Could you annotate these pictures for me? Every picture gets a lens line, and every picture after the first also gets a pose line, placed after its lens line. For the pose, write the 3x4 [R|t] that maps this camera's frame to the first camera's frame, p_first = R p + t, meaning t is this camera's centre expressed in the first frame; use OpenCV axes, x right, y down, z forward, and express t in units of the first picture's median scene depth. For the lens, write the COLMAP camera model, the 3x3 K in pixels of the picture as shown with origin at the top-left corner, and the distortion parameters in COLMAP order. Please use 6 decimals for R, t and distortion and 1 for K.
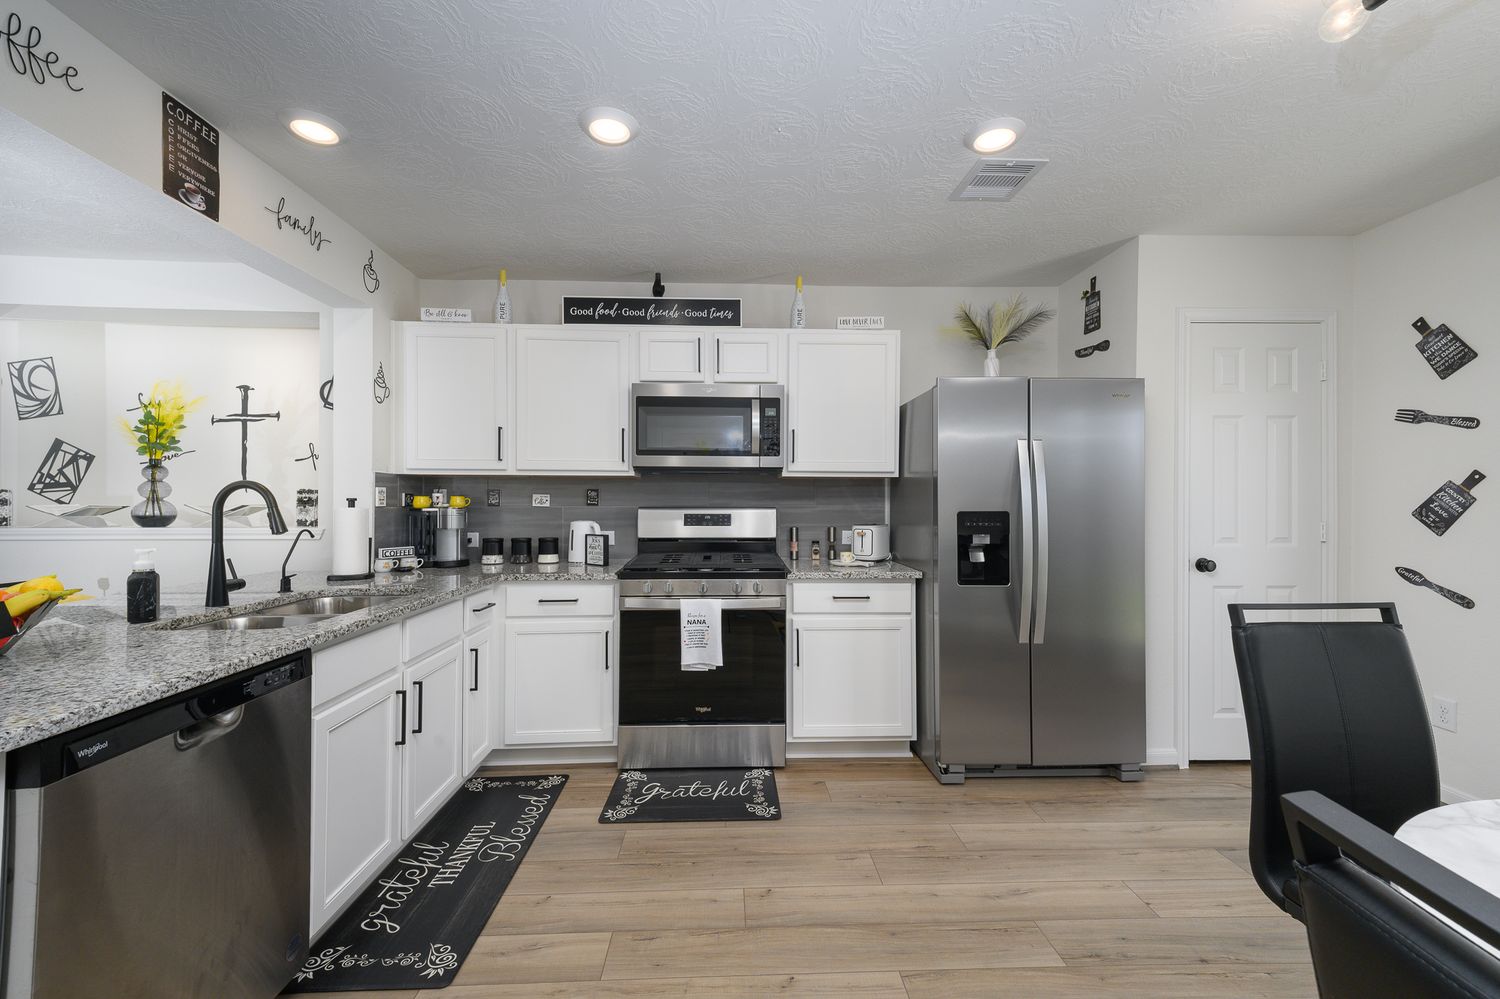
lens RADIAL K [[616.8, 0, 750.0], [0, 616.8, 499.5], [0, 0, 1]] dist [0.017185, 0.000076]
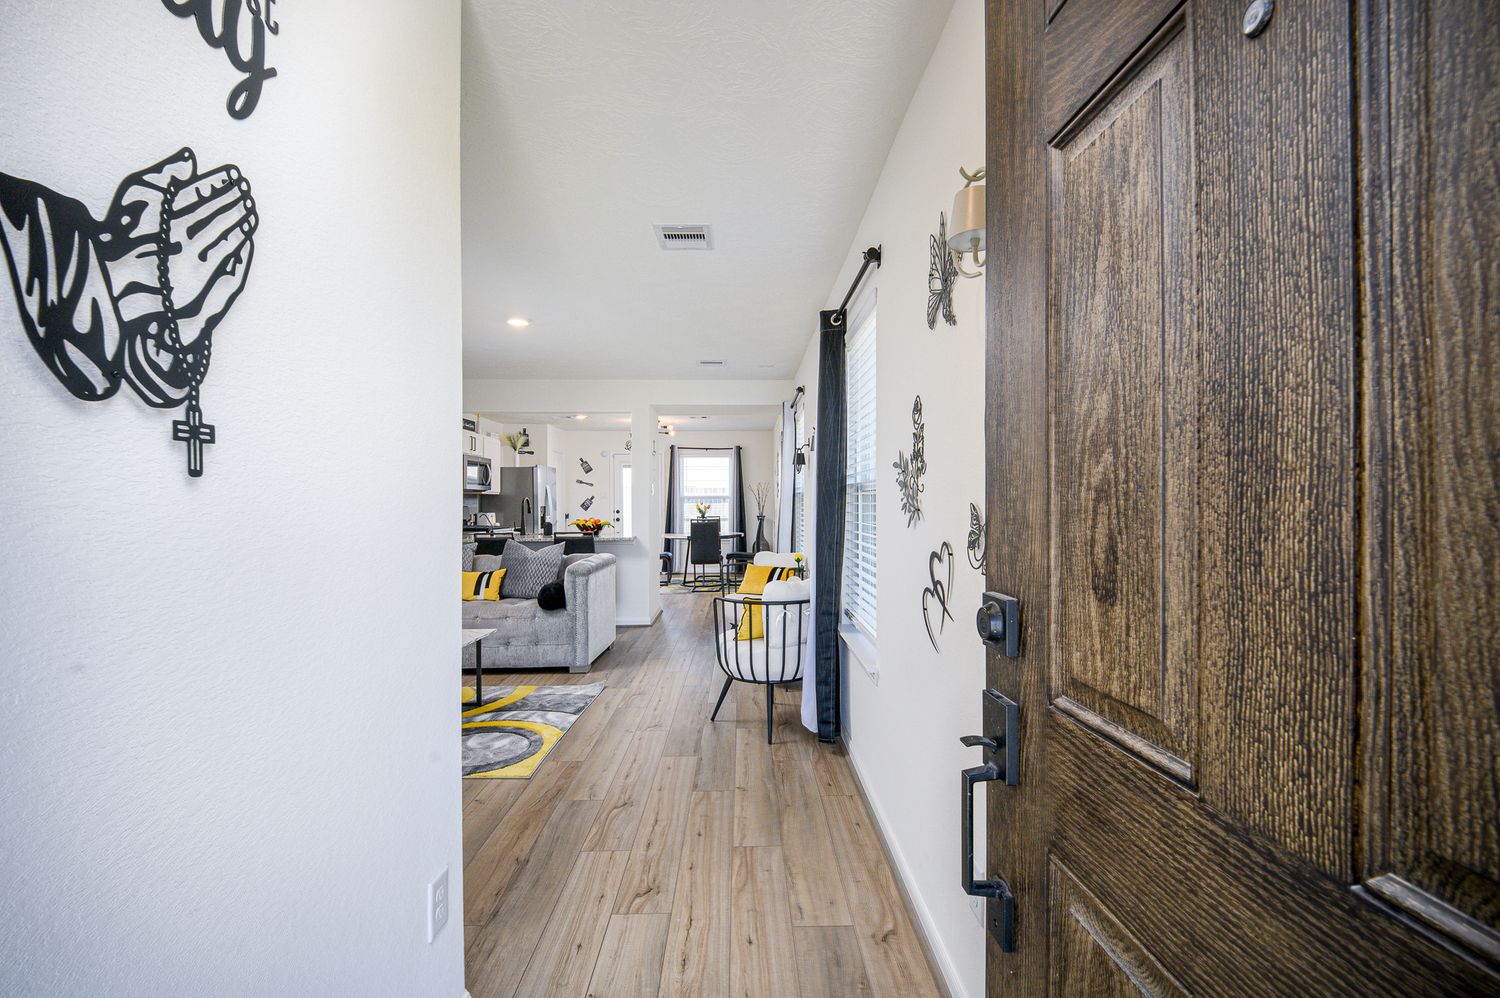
lens RADIAL K [[625.2, 0, 734.4], [0, 625.2, 494.0], [0, 0, 1]] dist [0.012609, -0.007703]
pose [[0.043876, 0.011540, 0.998970, -1.803411], [0.002699, 0.999928, -0.011670, -0.003328], [-0.999033, 0.003209, 0.043842, -0.103531]]
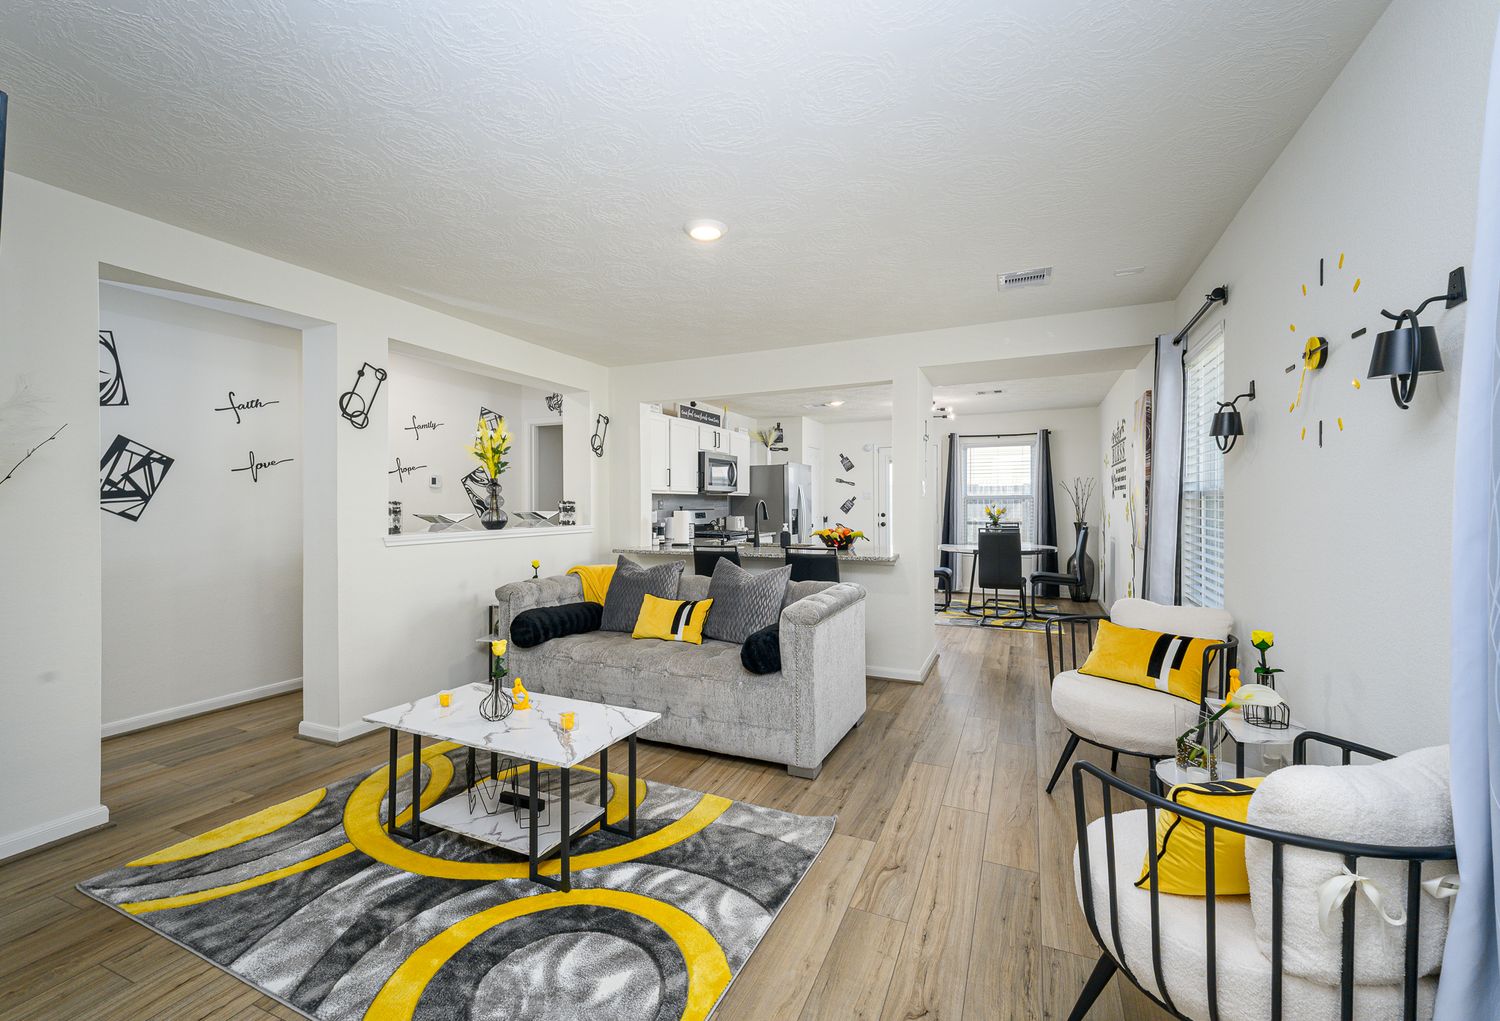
lens RADIAL K [[621.1, 0, 727.8], [0, 621.1, 503.4], [0, 0, 1]] dist [0.032546, -0.000237]
pose [[0.466453, -0.004241, 0.884536, -1.455442], [0.003500, 0.999990, 0.002949, -0.010705], [-0.884539, 0.001720, 0.466463, -0.049308]]
